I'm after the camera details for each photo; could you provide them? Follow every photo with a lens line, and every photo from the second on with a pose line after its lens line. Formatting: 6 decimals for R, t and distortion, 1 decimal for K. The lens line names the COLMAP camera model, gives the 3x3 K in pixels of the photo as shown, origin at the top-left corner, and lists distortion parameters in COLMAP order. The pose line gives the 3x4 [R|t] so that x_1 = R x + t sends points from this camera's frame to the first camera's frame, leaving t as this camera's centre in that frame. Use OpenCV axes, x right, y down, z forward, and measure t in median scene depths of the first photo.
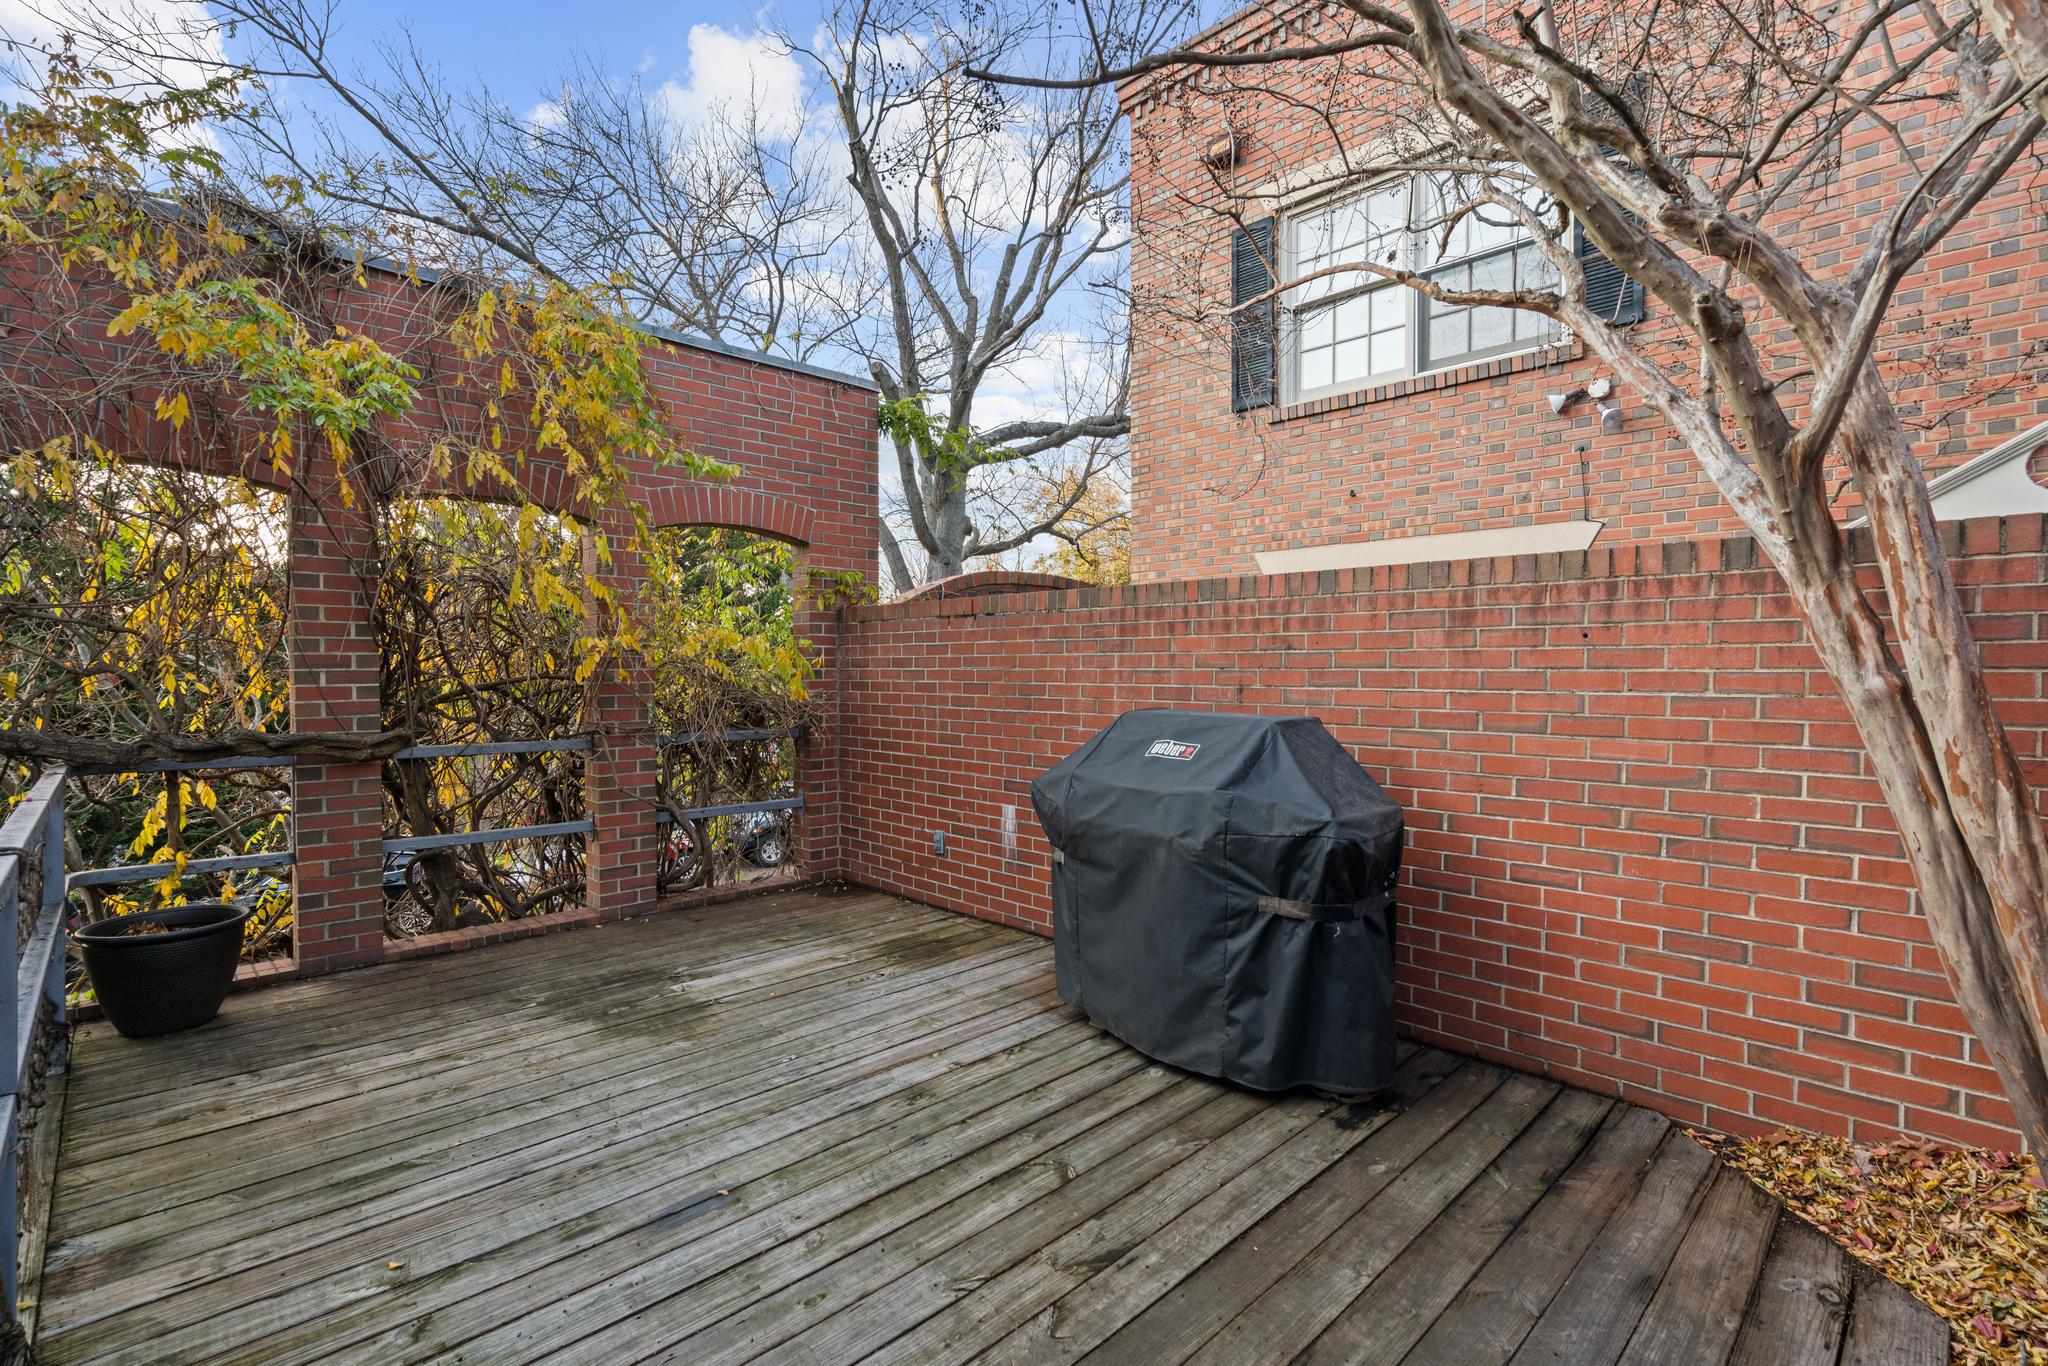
lens RADIAL K [[939.7, 0, 1020.7], [0, 939.7, 688.8], [0, 0, 1]] dist [-0.002102, 0.000126]
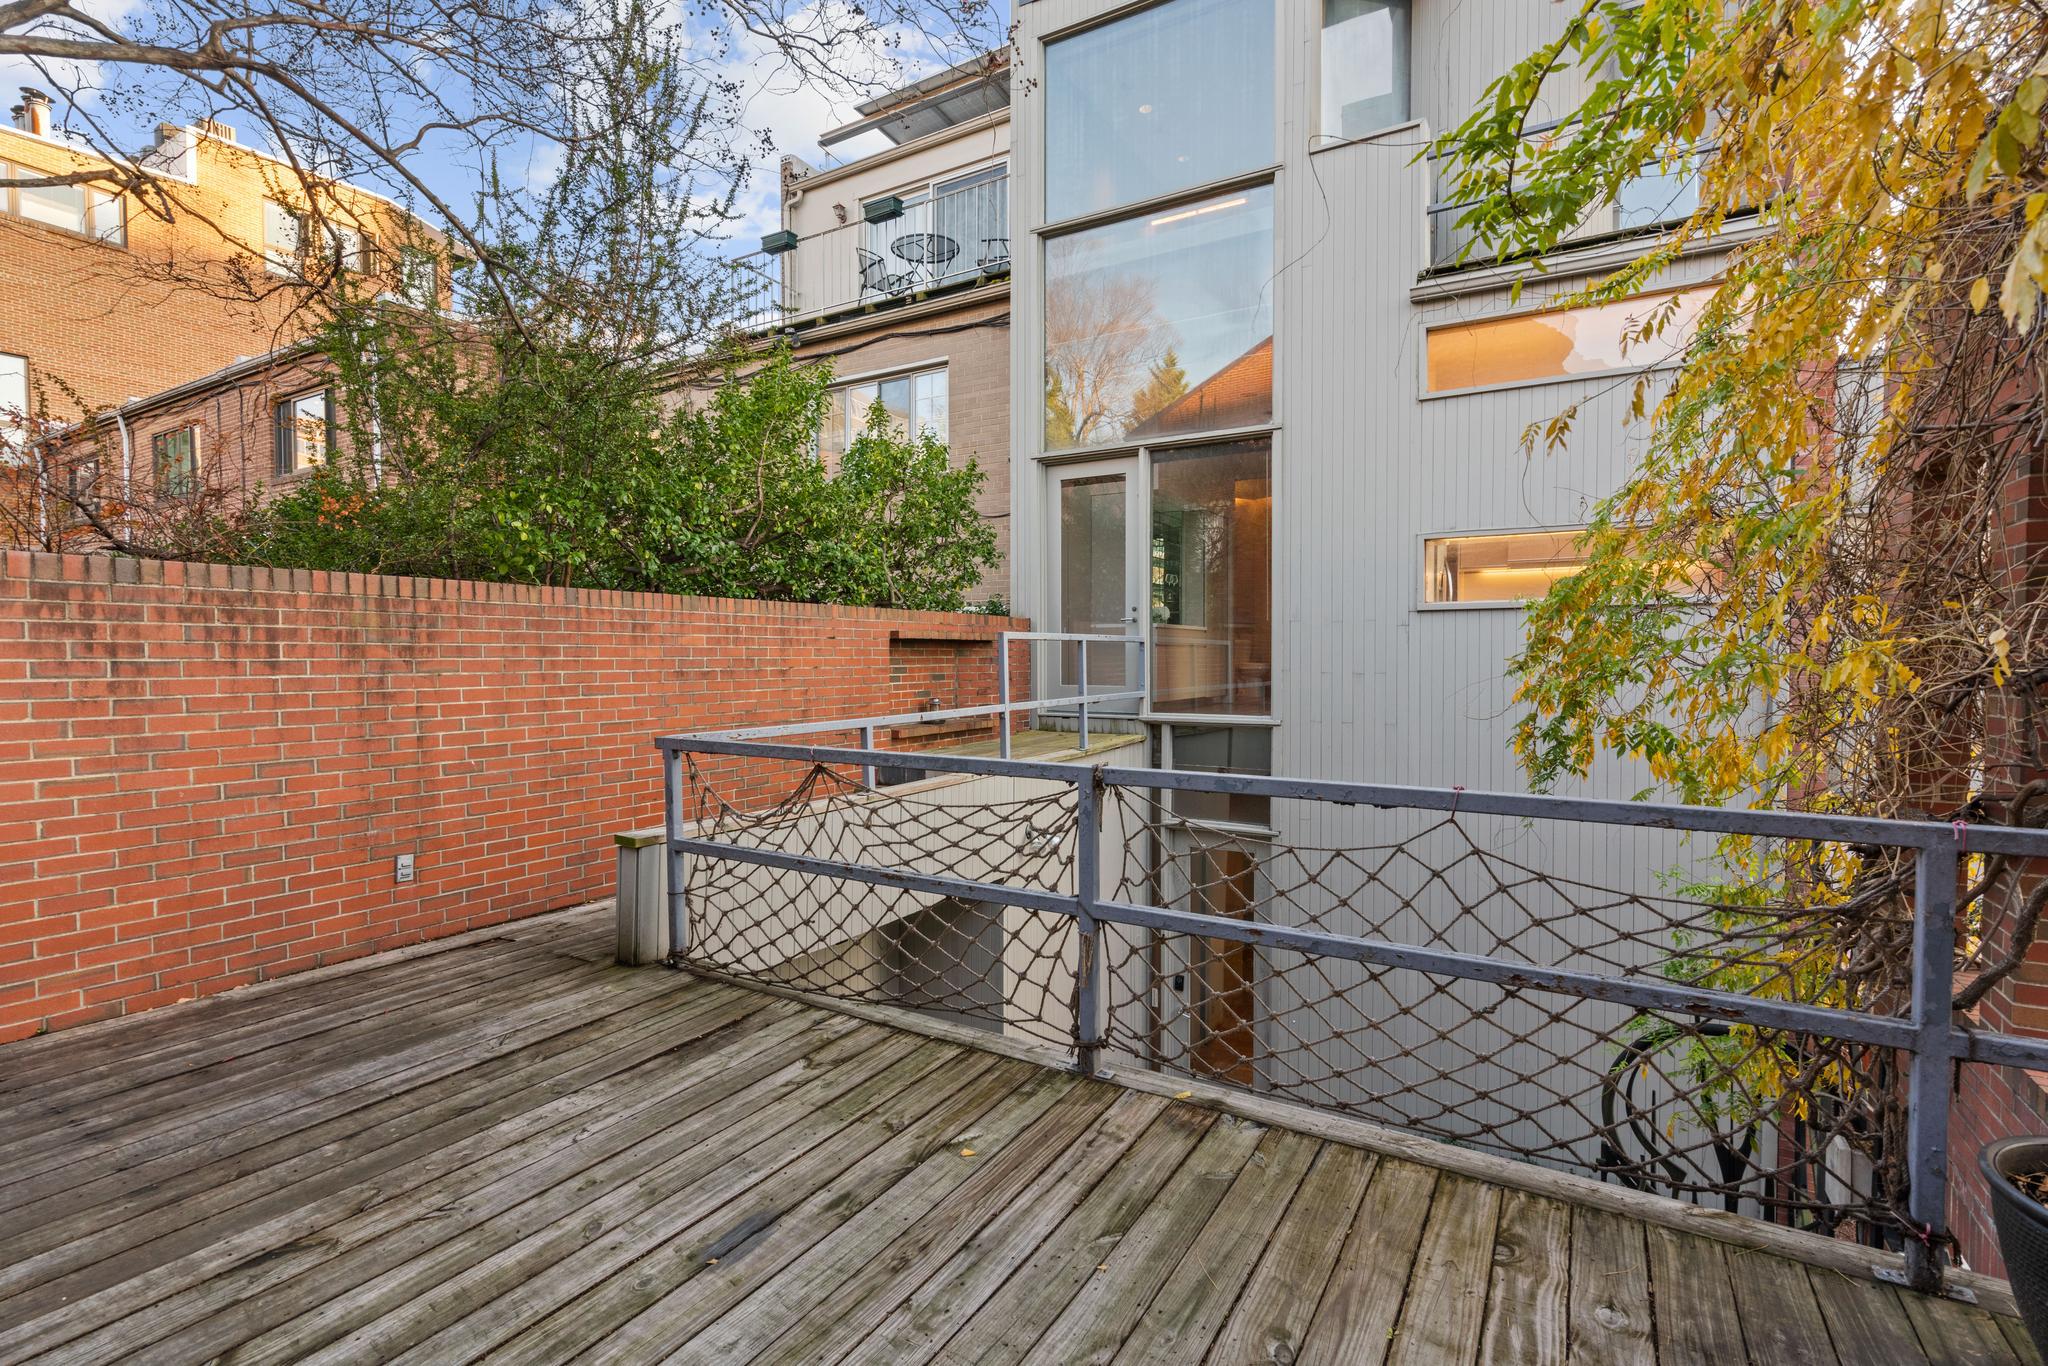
lens RADIAL K [[946.2, 0, 1015.6], [0, 946.2, 675.1], [0, 0, 1]] dist [-0.000865, 0.000184]
pose [[-0.968114, 0.007569, -0.250394, -0.384966], [-0.001795, 0.999308, 0.037145, -0.035707], [0.250502, 0.036410, -0.967431, 1.946496]]
